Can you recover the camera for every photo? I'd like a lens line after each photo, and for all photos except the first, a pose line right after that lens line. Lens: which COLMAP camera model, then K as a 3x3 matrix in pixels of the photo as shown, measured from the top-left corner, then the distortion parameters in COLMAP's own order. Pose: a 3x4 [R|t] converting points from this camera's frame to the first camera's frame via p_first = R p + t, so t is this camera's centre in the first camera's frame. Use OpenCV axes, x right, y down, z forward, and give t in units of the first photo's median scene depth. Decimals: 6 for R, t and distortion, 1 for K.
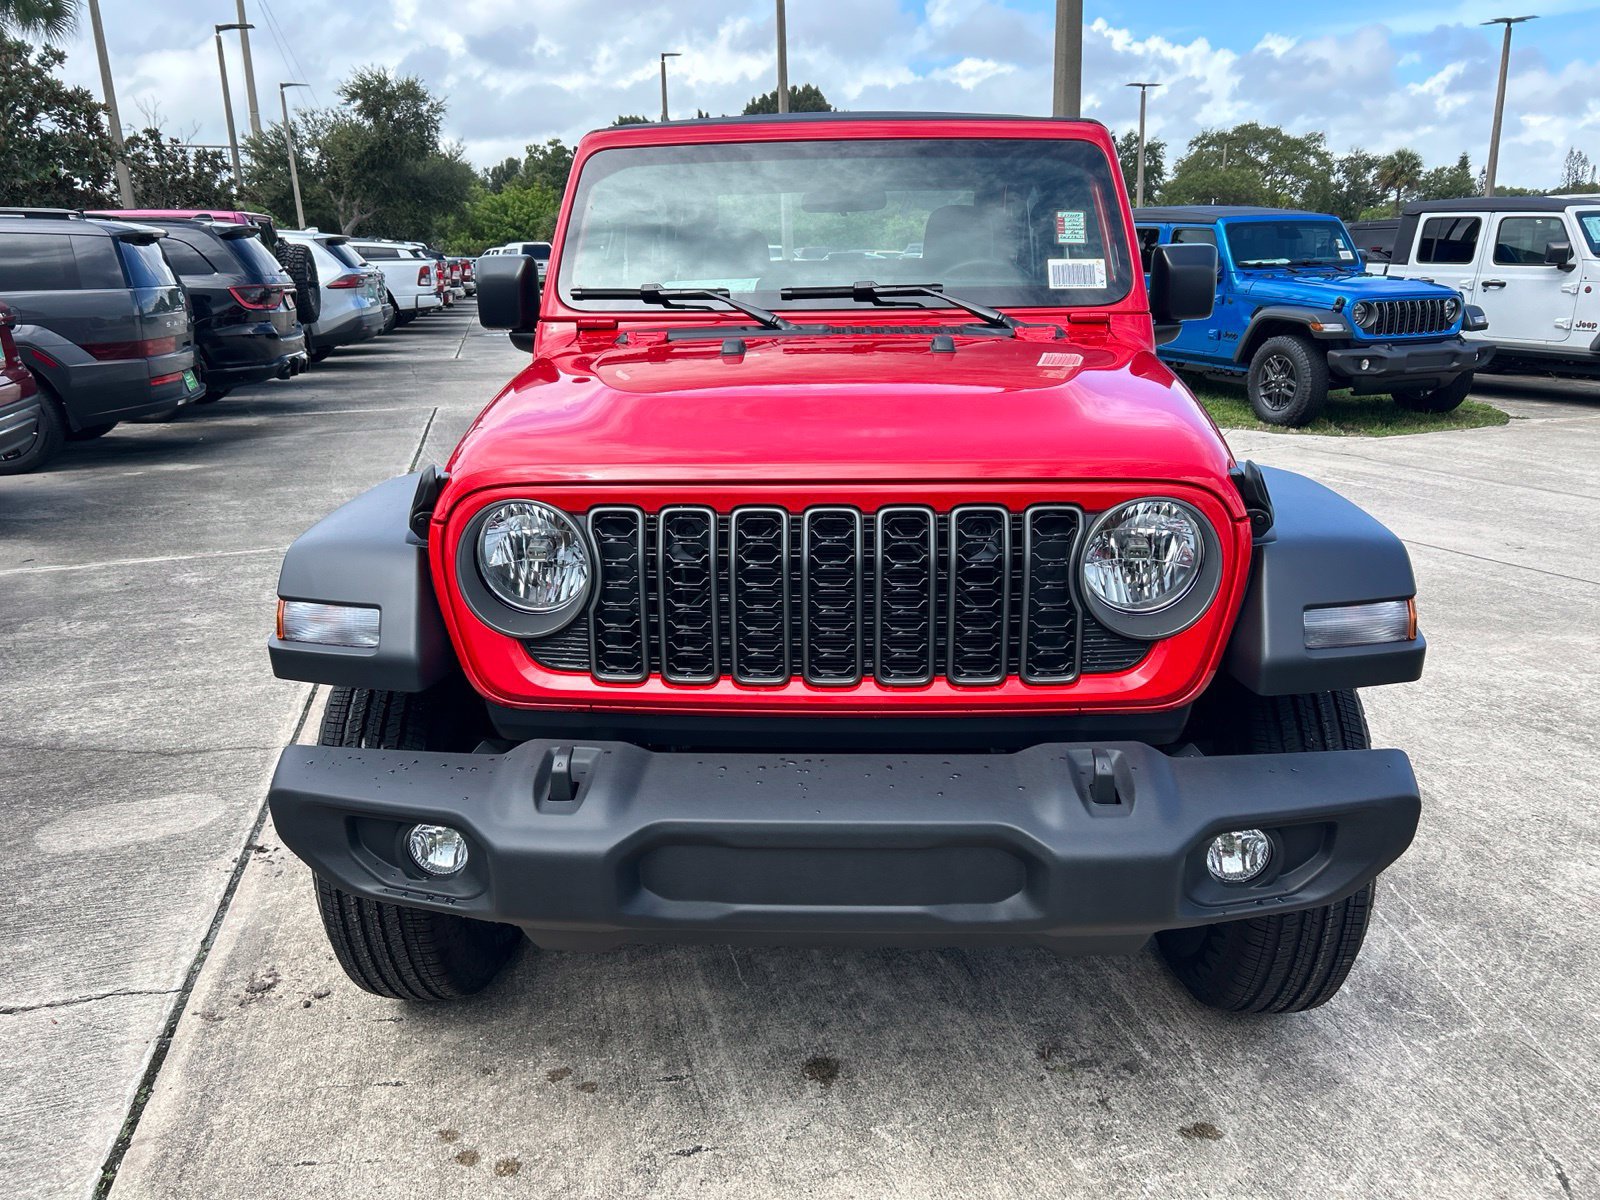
lens RADIAL K [[1203.9, 0, 797.7], [0, 1203.9, 602.2], [0, 0, 1]] dist [0.043564, -0.043021]
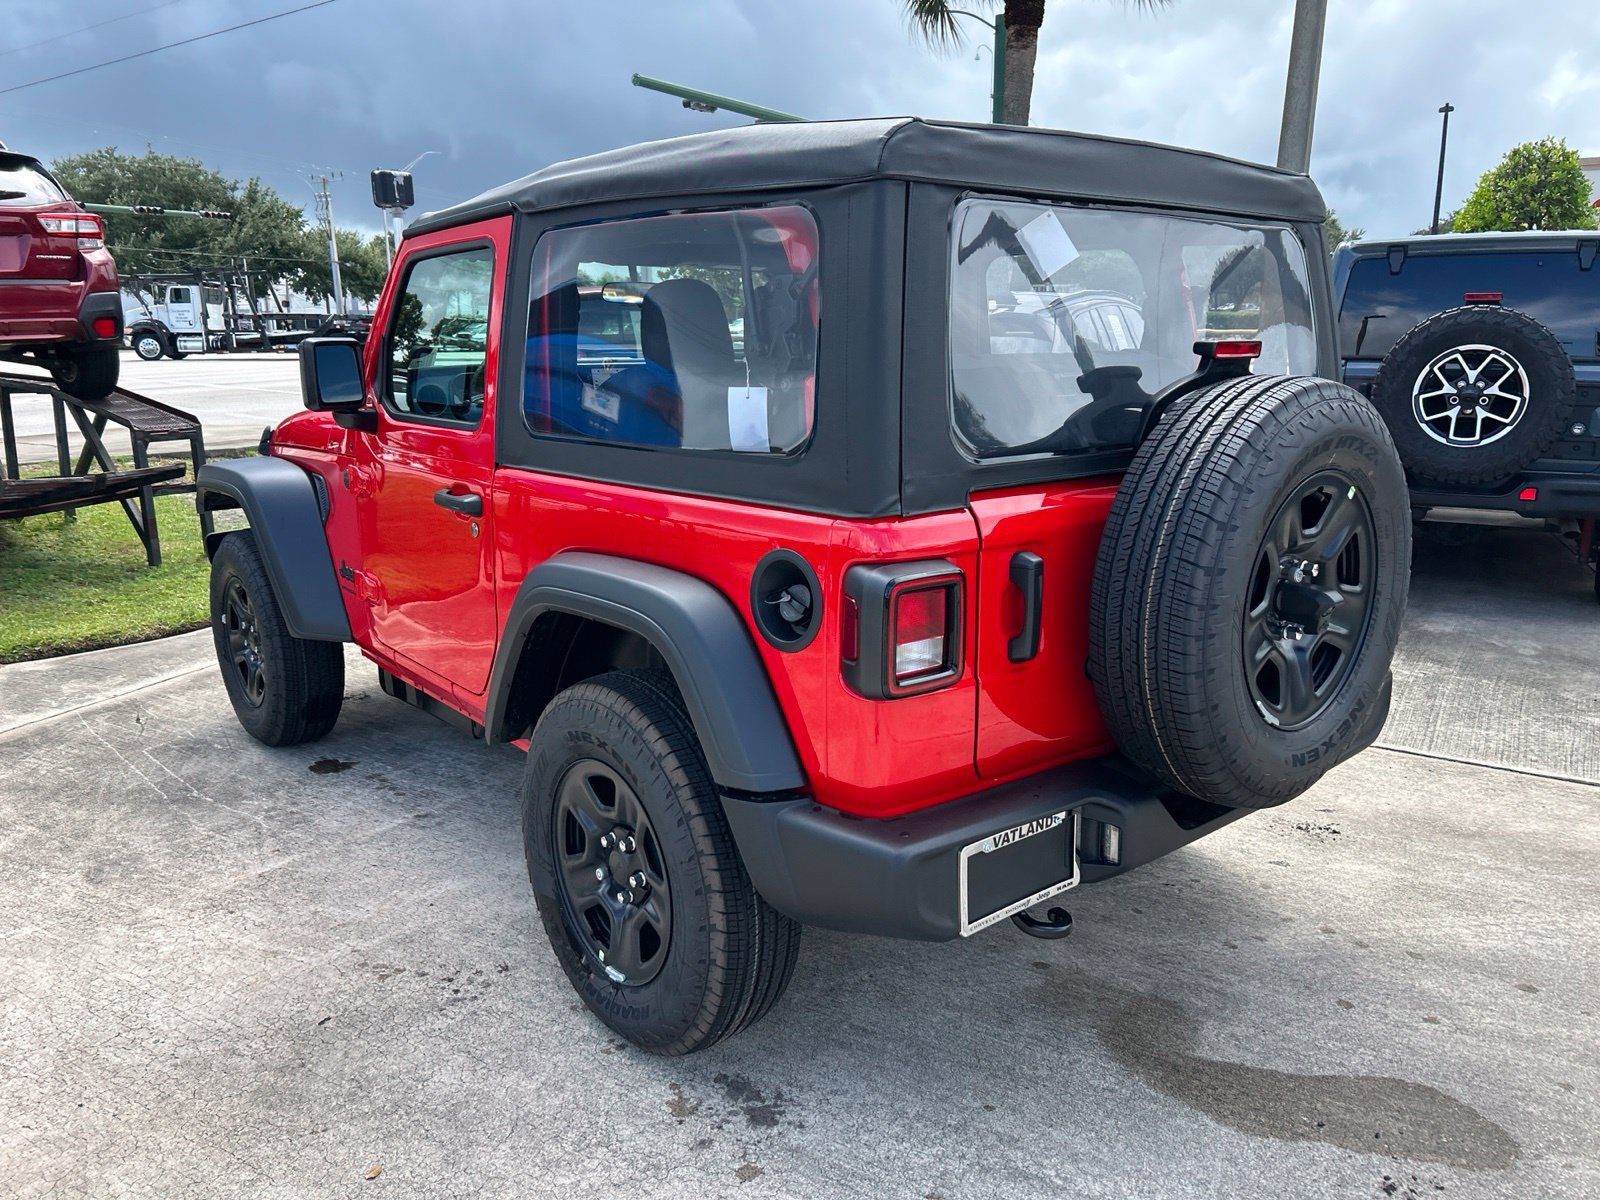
lens RADIAL K [[1203.9, 0, 800.6], [0, 1203.9, 615.1], [0, 0, 1]] dist [0.043564, -0.043021]
pose [[-0.735665, 0.169644, -0.655758, 0.955579], [-0.175342, 0.887432, 0.426286, -0.766852], [0.654258, 0.428585, -0.623107, 2.588896]]
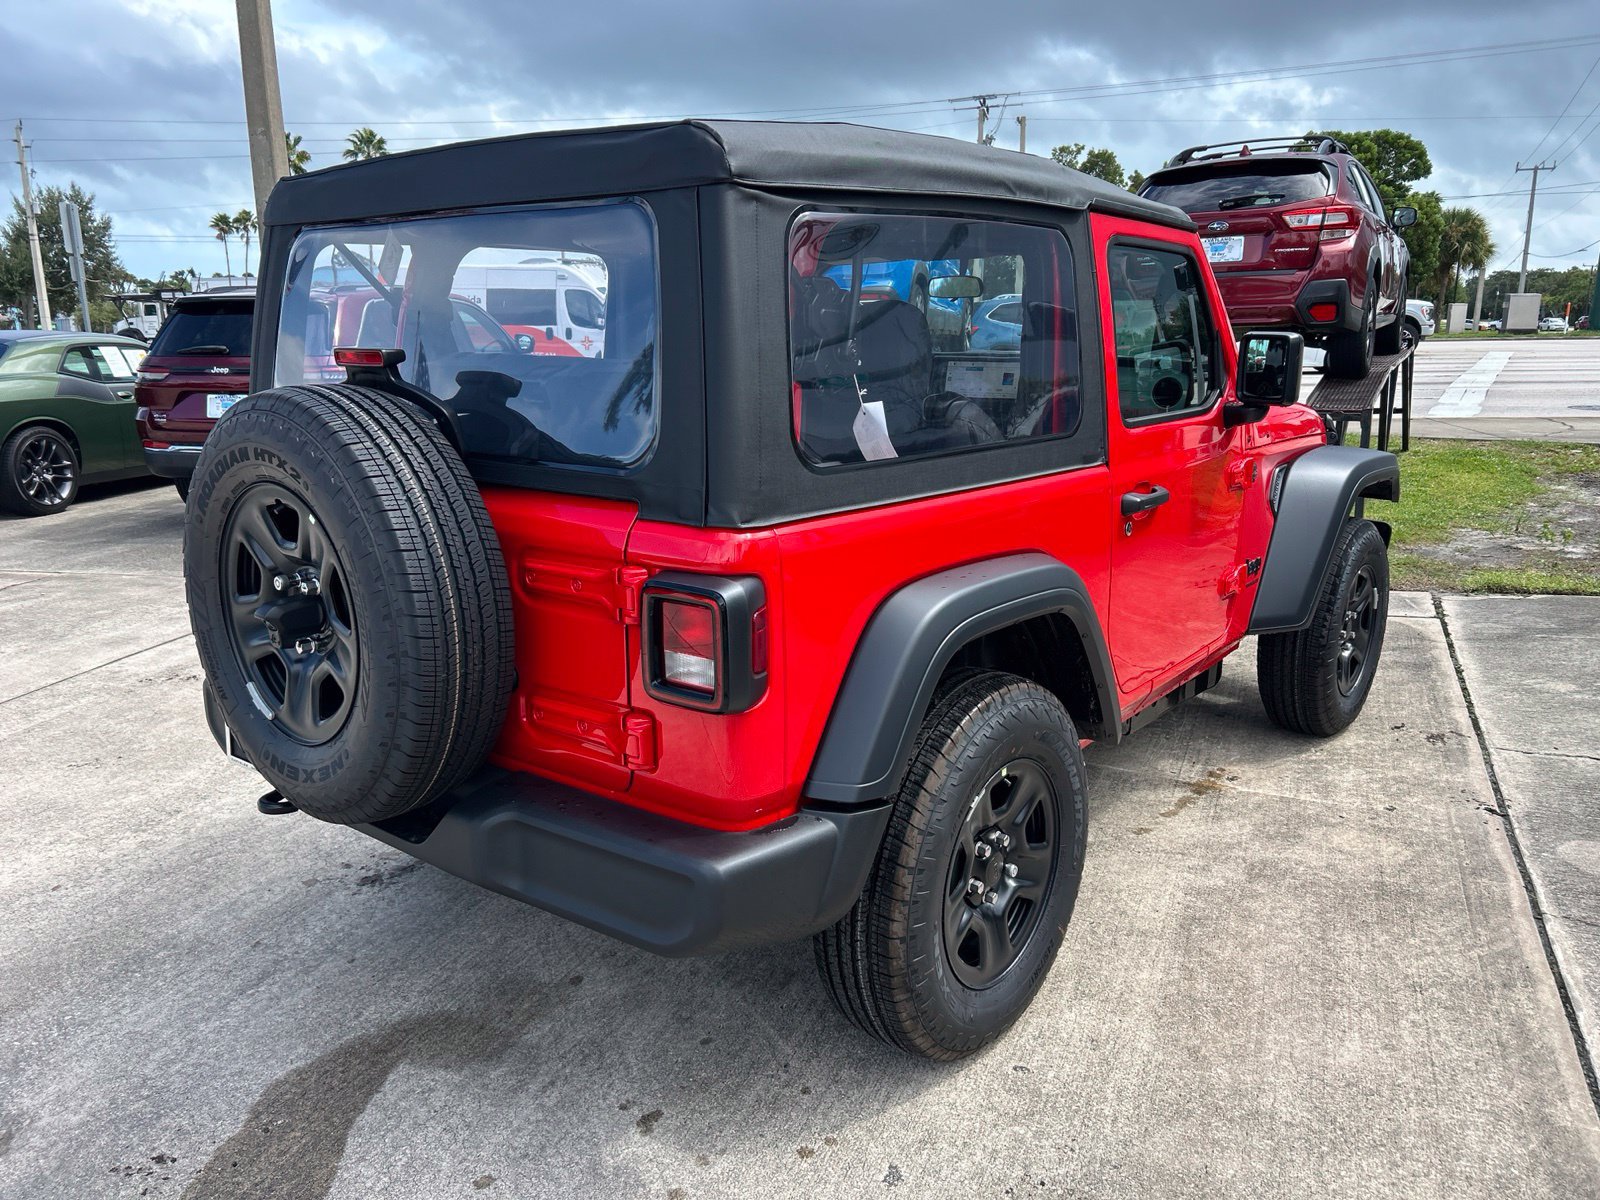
lens RADIAL K [[1203.9, 0, 800.3], [0, 1203.9, 605.3], [0, 0, 1]] dist [0.043564, -0.043021]
pose [[-0.799892, -0.123797, 0.587237, -0.721135], [0.181852, 0.882493, 0.433746, -0.782784], [-0.571929, 0.453740, -0.683386, 2.659095]]
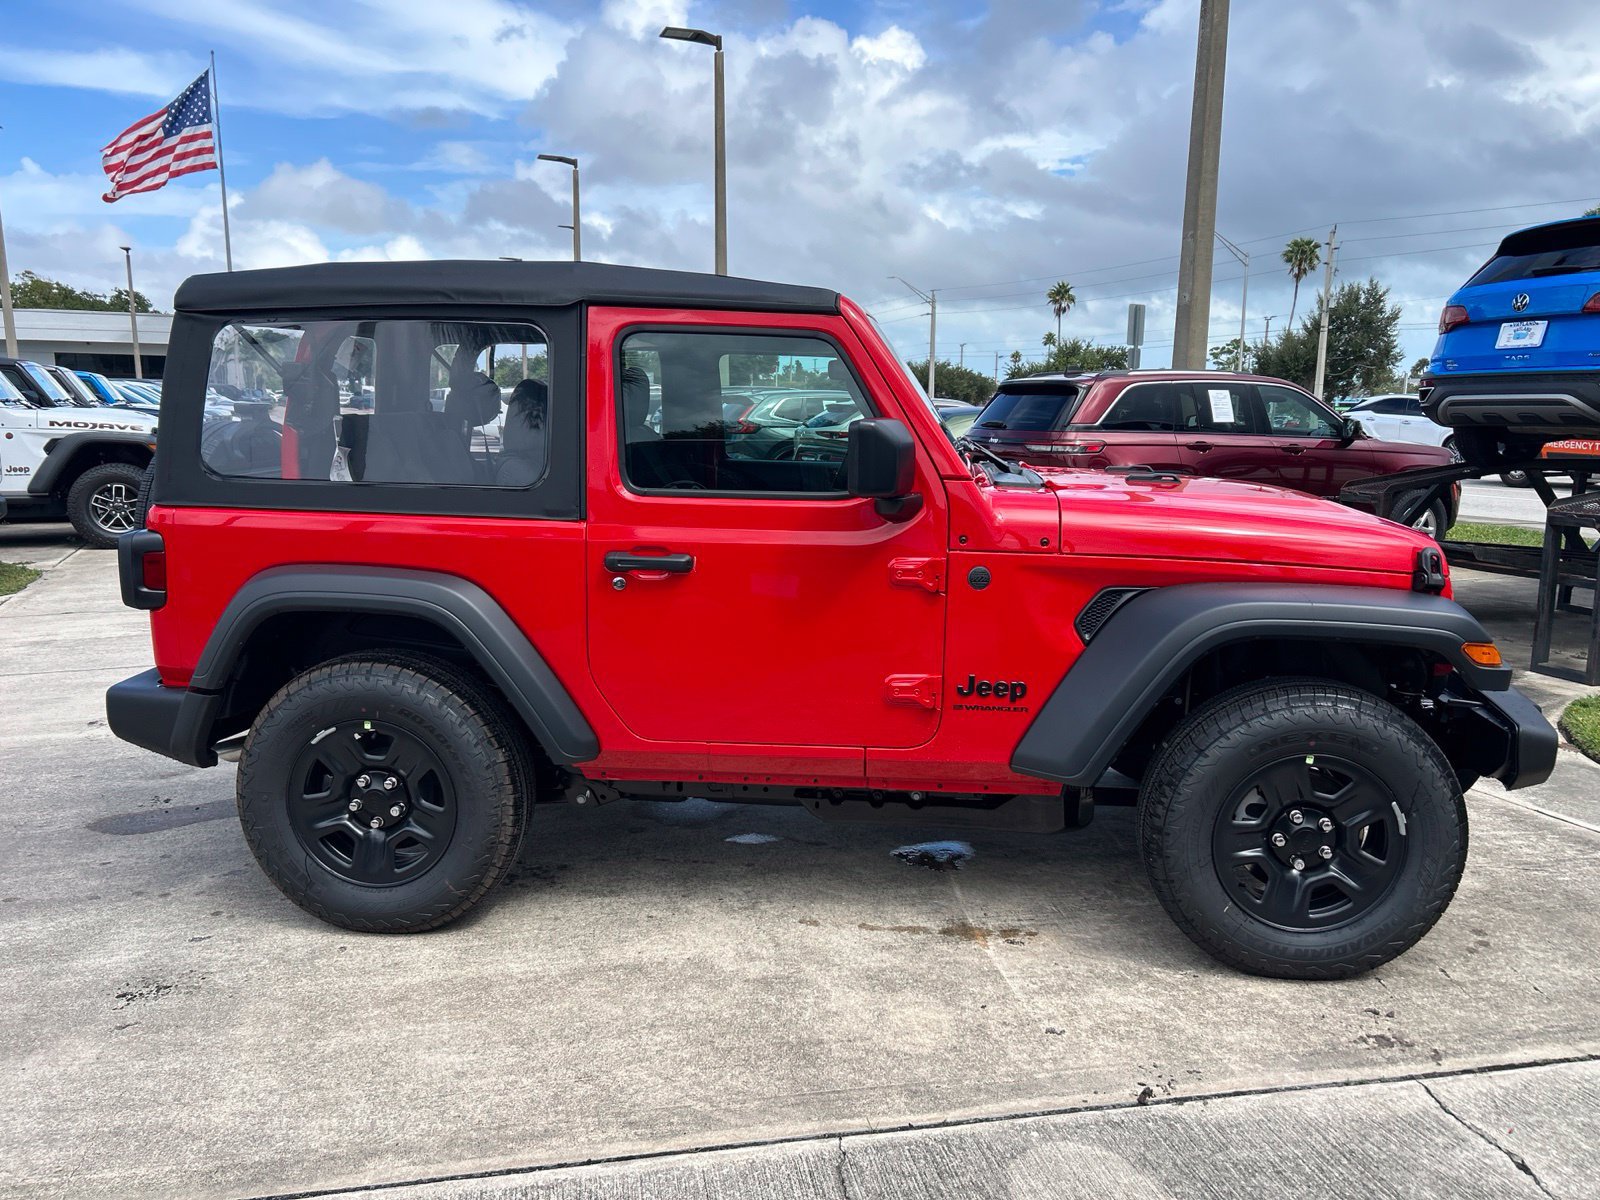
lens RADIAL K [[1203.9, 0, 816.8], [0, 1203.9, 600.6], [0, 0, 1]] dist [0.043564, -0.043021]
pose [[0.048118, -0.155359, 0.986686, -1.556572], [0.265037, 0.954406, 0.137351, -0.385235], [-0.963037, 0.254899, 0.087100, 1.325842]]
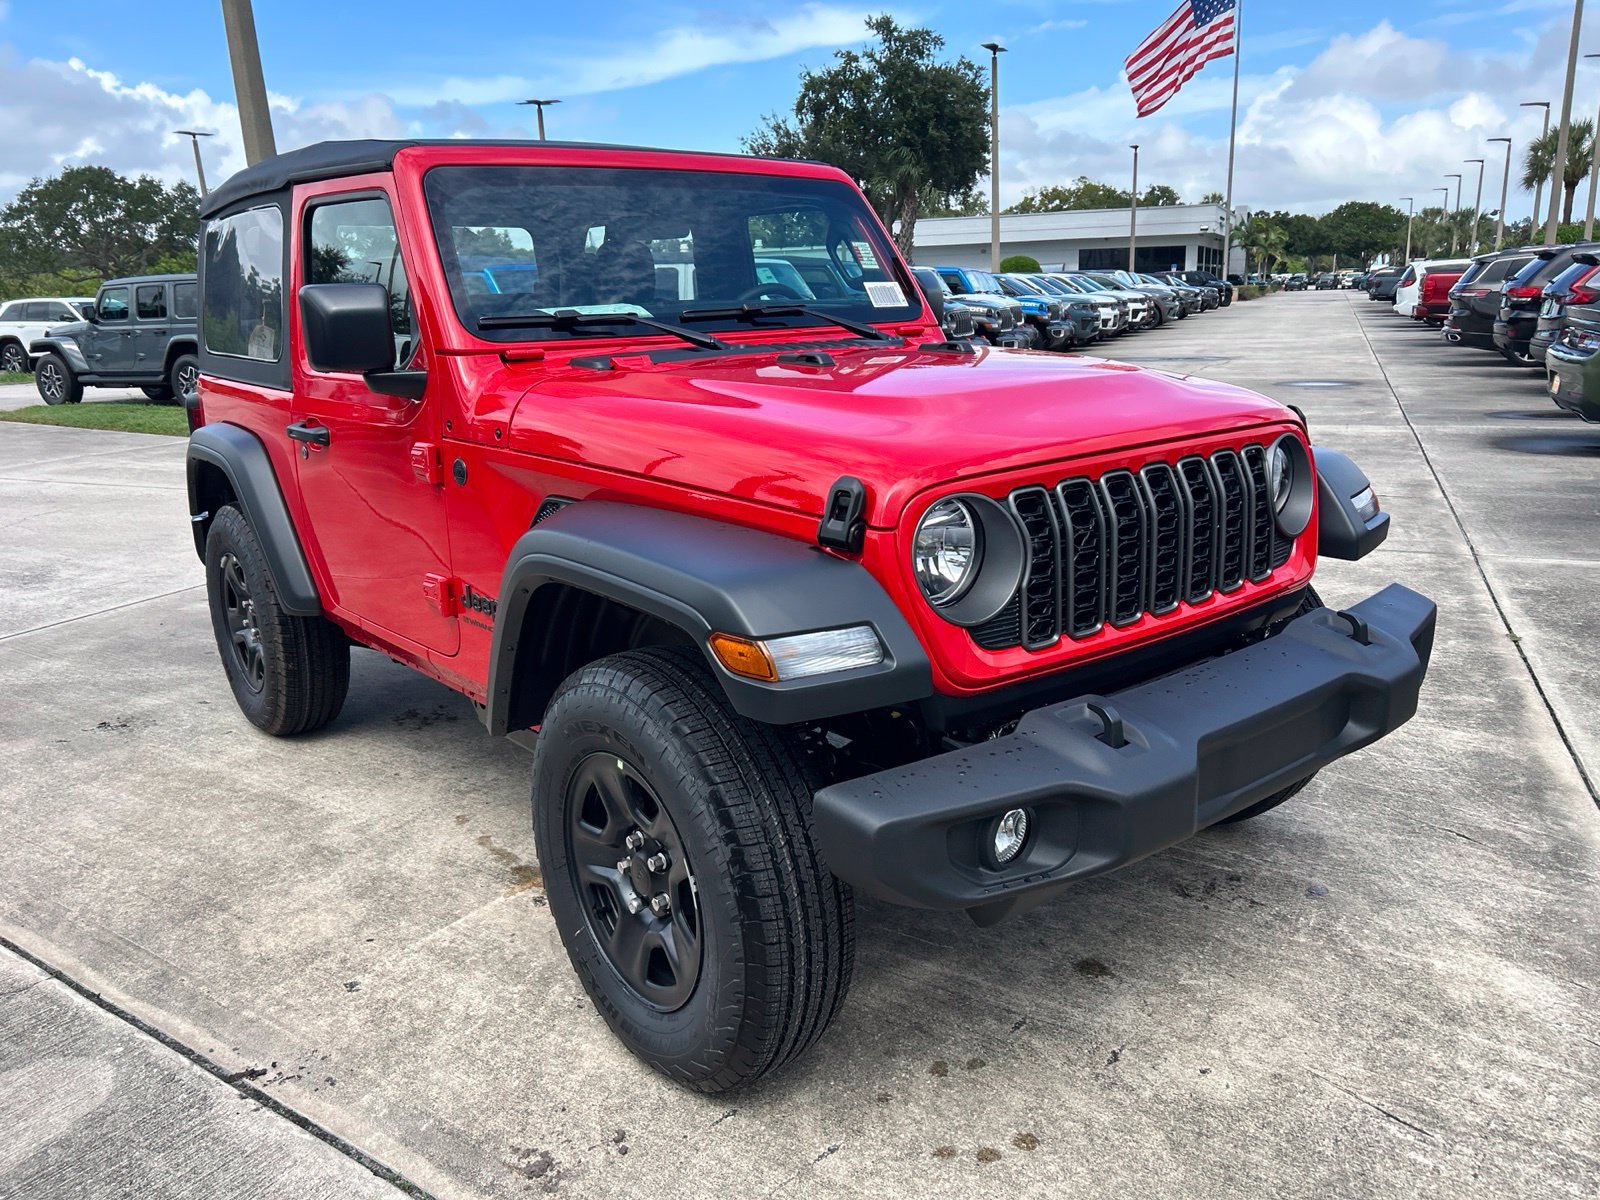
lens RADIAL K [[1203.9, 0, 813.2], [0, 1203.9, 596.8], [0, 0, 1]] dist [0.043564, -0.043021]
pose [[0.744279, -0.175232, 0.644471, -0.769720], [0.204946, 0.978334, 0.029324, -0.041233], [-0.635646, 0.110256, 0.764067, 0.228312]]
